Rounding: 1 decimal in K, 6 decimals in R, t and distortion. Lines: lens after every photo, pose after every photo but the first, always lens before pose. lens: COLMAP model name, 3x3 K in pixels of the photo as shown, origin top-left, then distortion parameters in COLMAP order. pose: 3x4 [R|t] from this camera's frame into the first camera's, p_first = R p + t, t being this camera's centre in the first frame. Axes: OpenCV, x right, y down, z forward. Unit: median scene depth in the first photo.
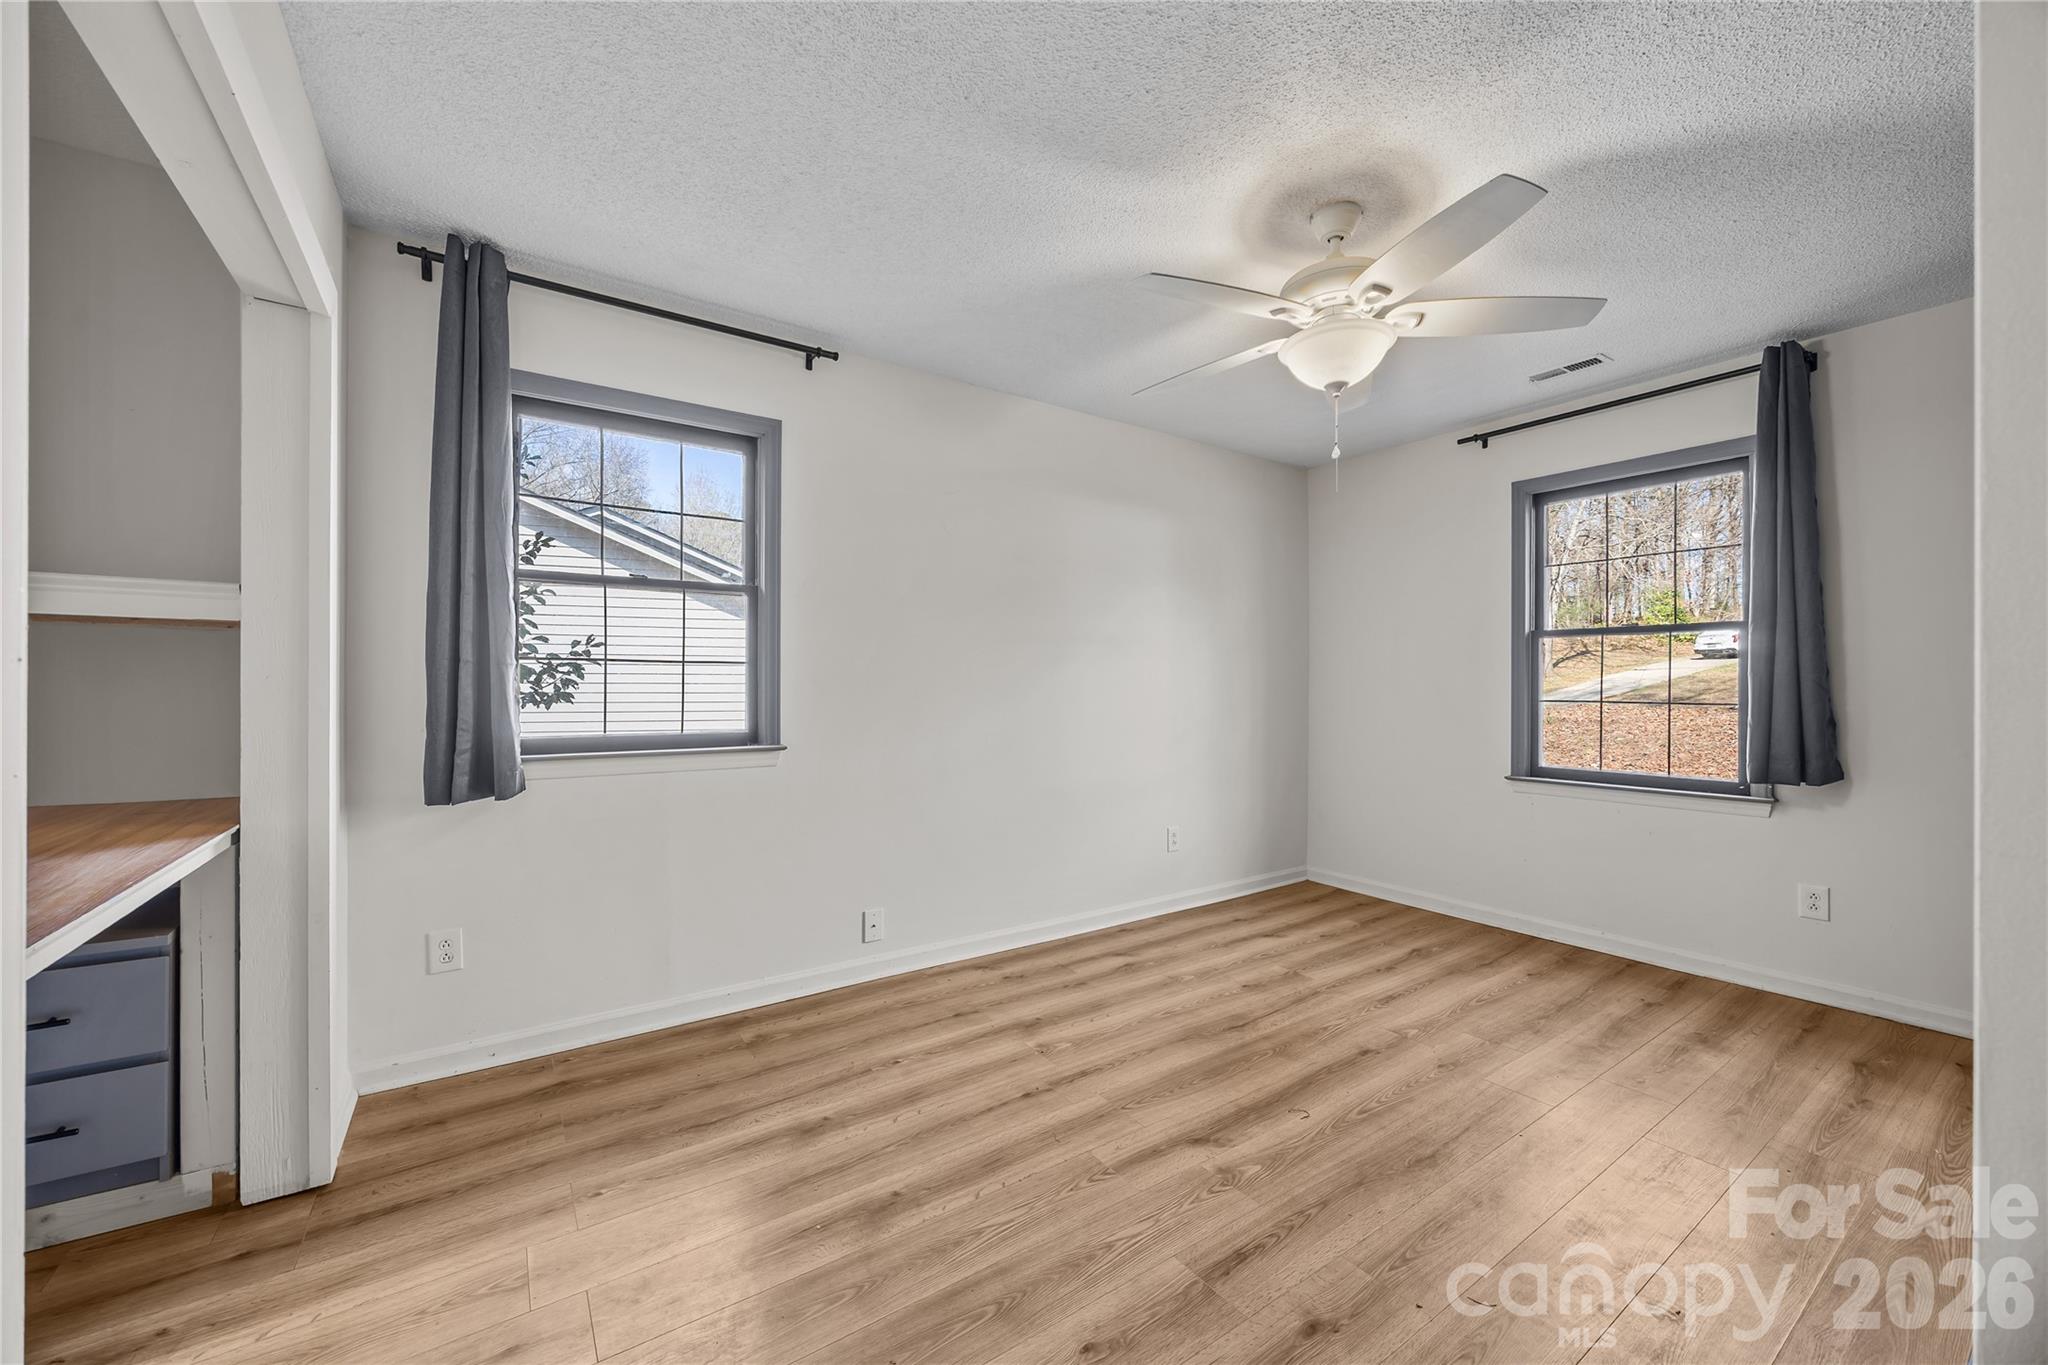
lens RADIAL K [[787.2, 0, 1023.8], [0, 787.2, 684.4], [0, 0, 1]] dist [-0.002386, 0.000374]
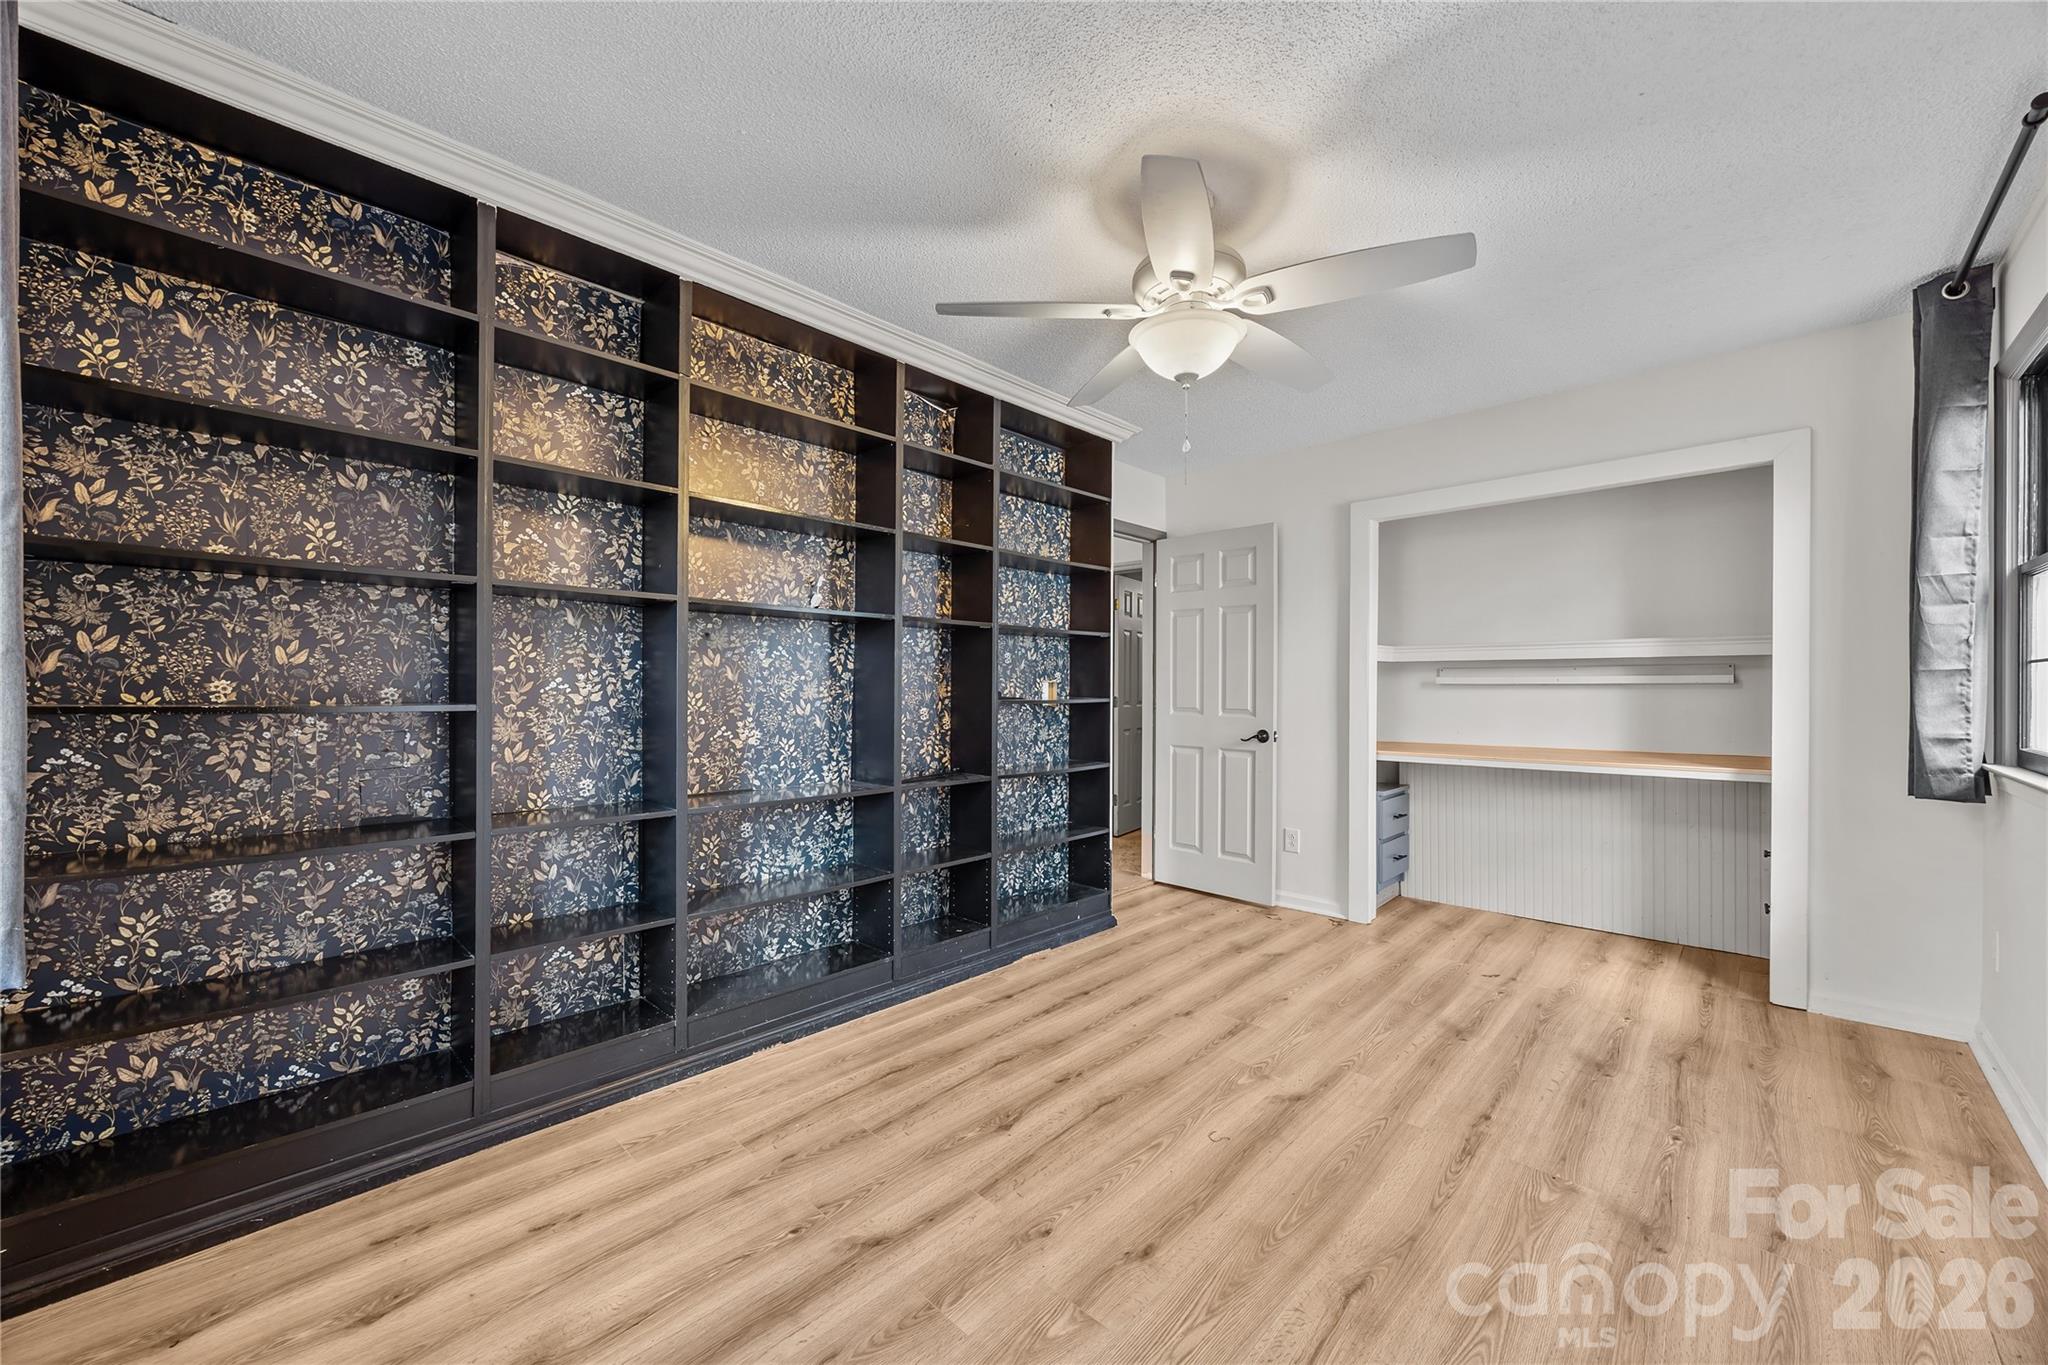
lens RADIAL K [[787.2, 0, 1026.6], [0, 787.2, 689.2], [0, 0, 1]] dist [-0.002386, 0.000374]
pose [[-0.978285, -0.003406, -0.207234, 0.767909], [-0.002593, 0.999988, -0.004192, 0.007756], [0.207246, -0.003564, -0.978282, 1.861541]]
